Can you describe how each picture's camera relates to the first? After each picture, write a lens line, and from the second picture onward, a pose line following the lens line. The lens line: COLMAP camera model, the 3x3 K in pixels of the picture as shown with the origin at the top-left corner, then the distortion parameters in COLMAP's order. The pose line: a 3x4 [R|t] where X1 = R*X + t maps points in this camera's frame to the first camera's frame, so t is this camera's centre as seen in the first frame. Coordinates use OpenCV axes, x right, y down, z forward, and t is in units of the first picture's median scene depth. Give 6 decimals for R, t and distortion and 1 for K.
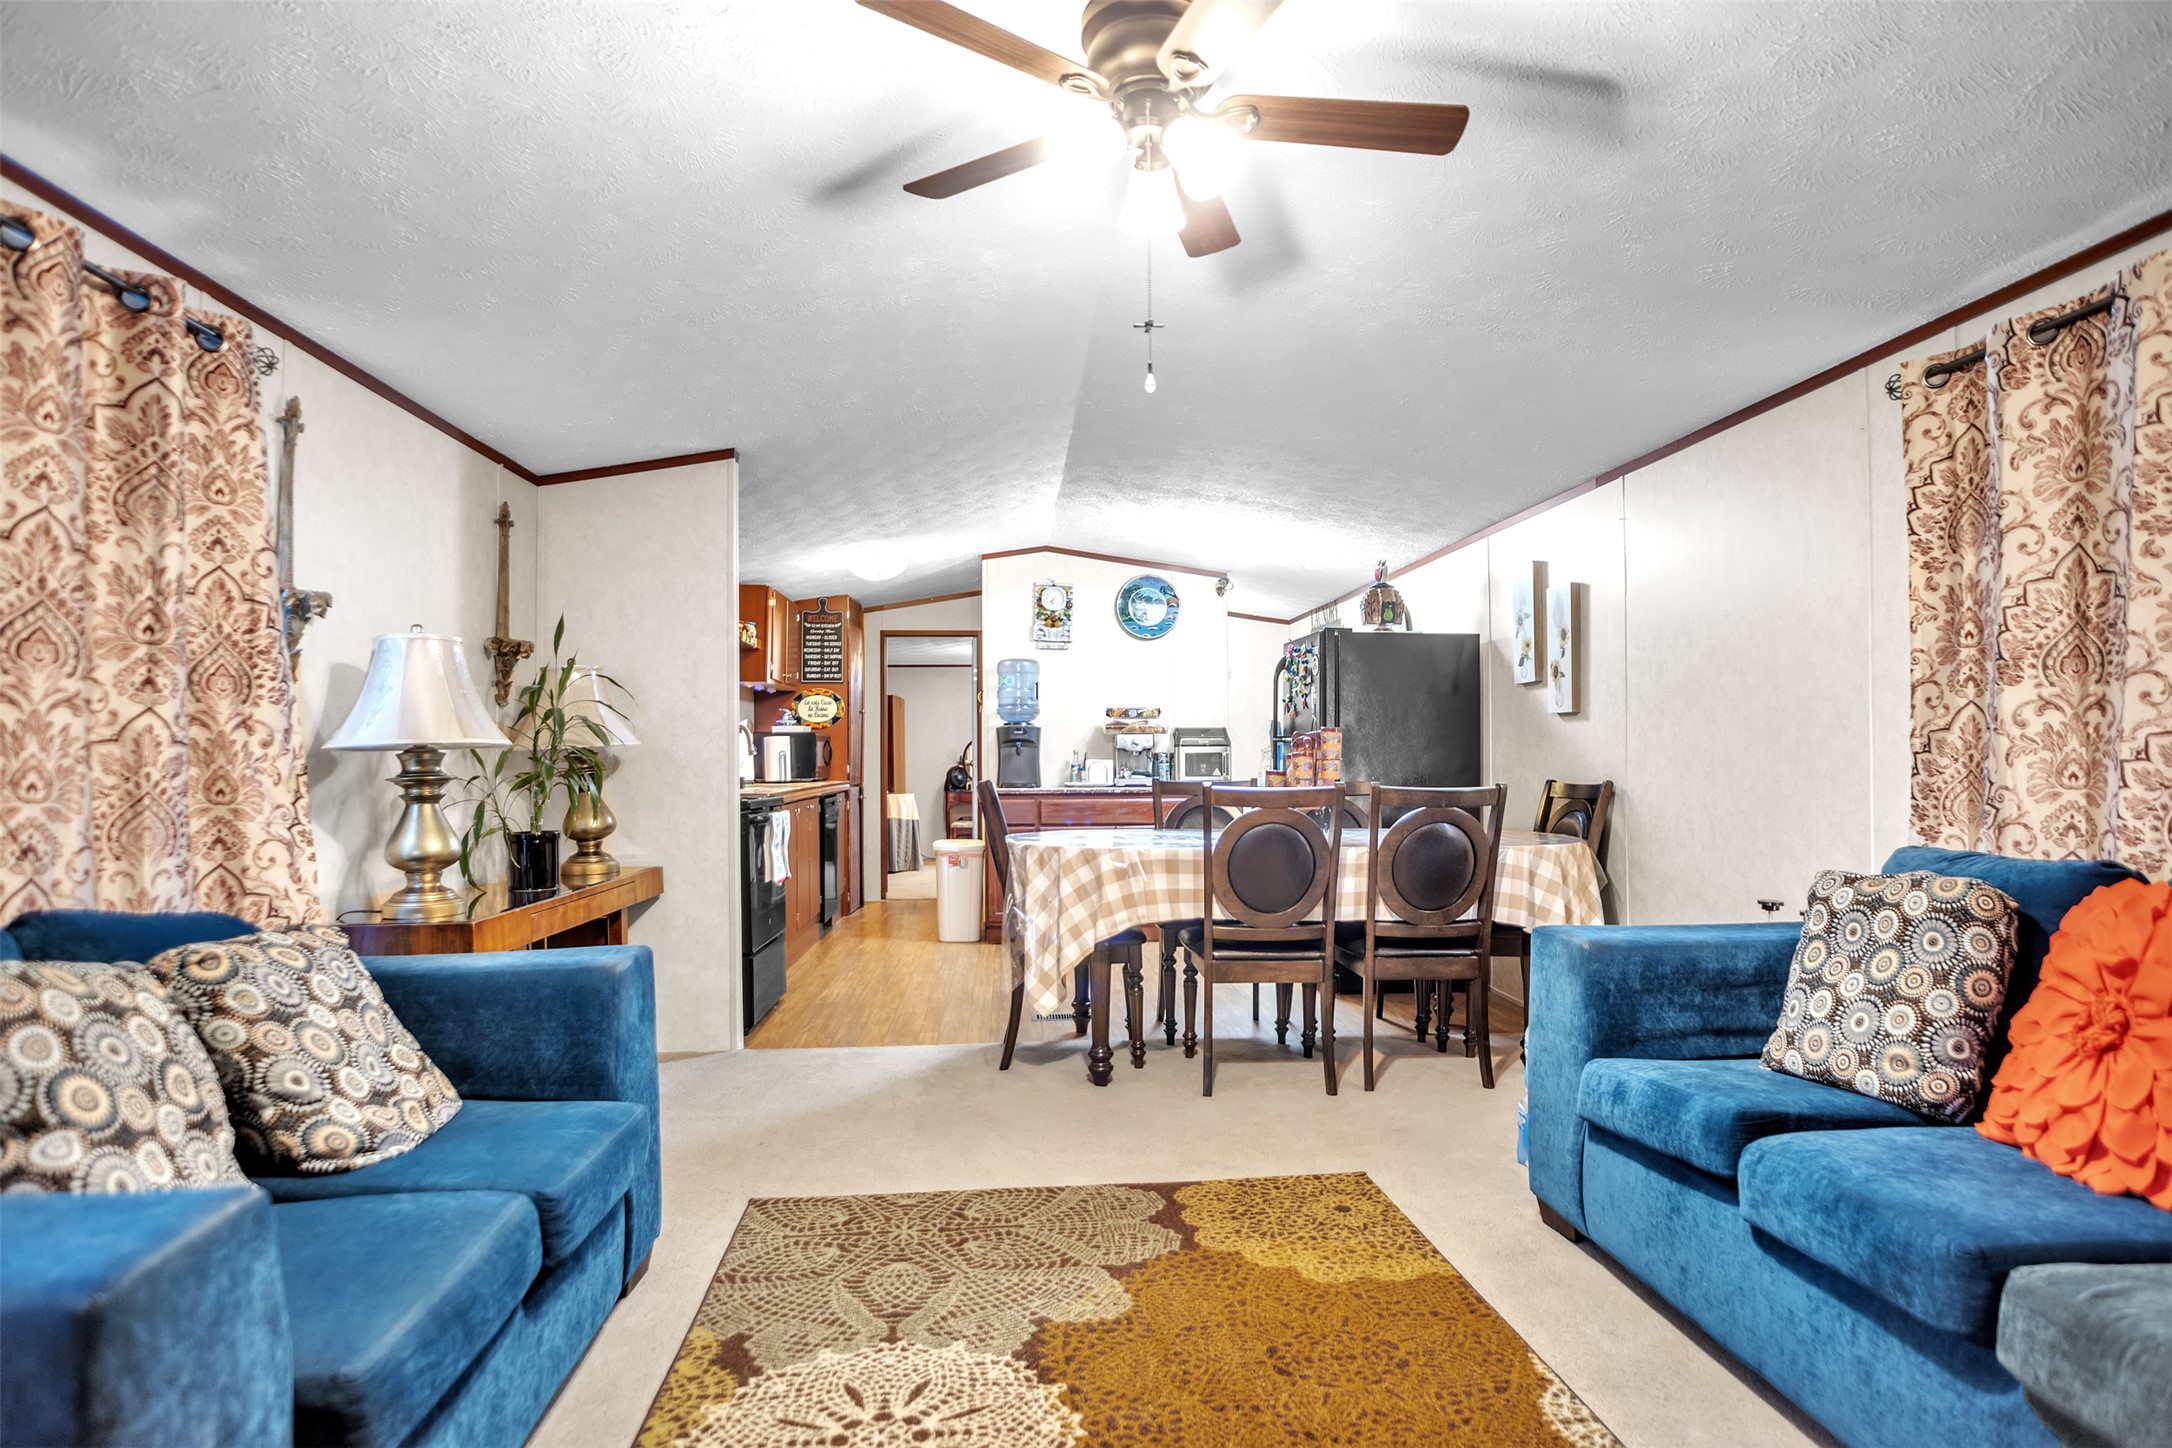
lens RADIAL K [[1232.4, 0, 1086.0], [0, 1232.4, 724.0], [0, 0, 1]] dist [-0.042007, 0.002691]
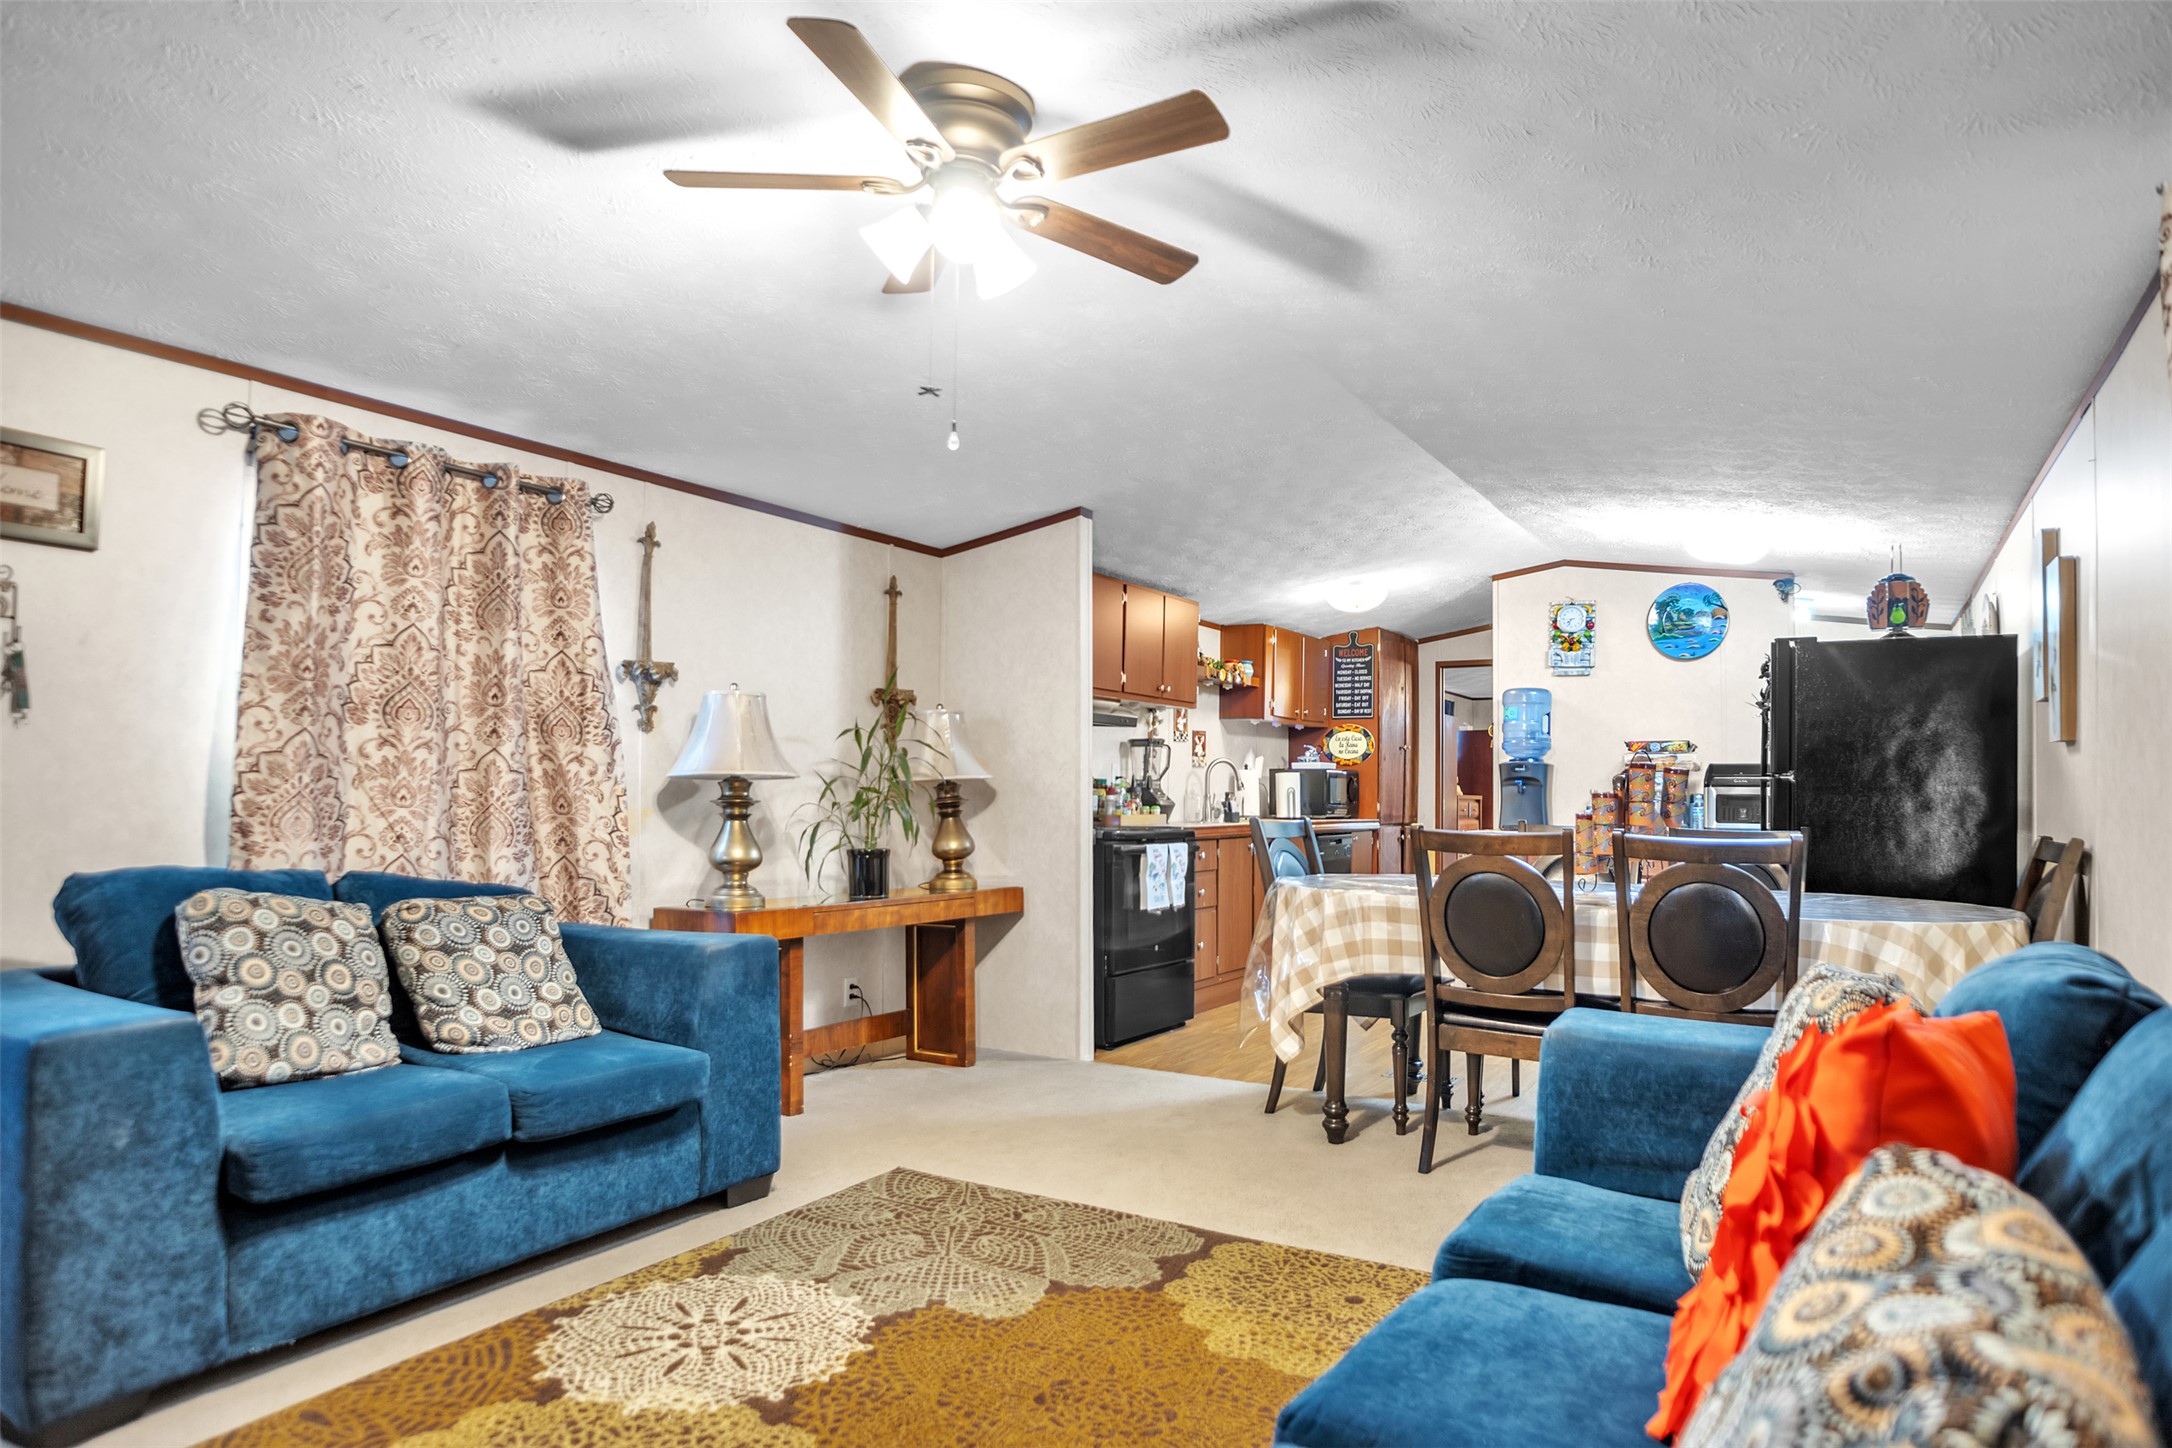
lens RADIAL K [[1302.0, 0, 1088.4], [0, 1302.0, 752.3], [0, 0, 1]] dist [-0.065646, 0.001999]
pose [[0.793936, -0.004360, -0.607986, 0.725822], [-0.000115, 0.999973, -0.007322, 0.002977], [0.608001, 0.005884, 0.793914, 0.152947]]
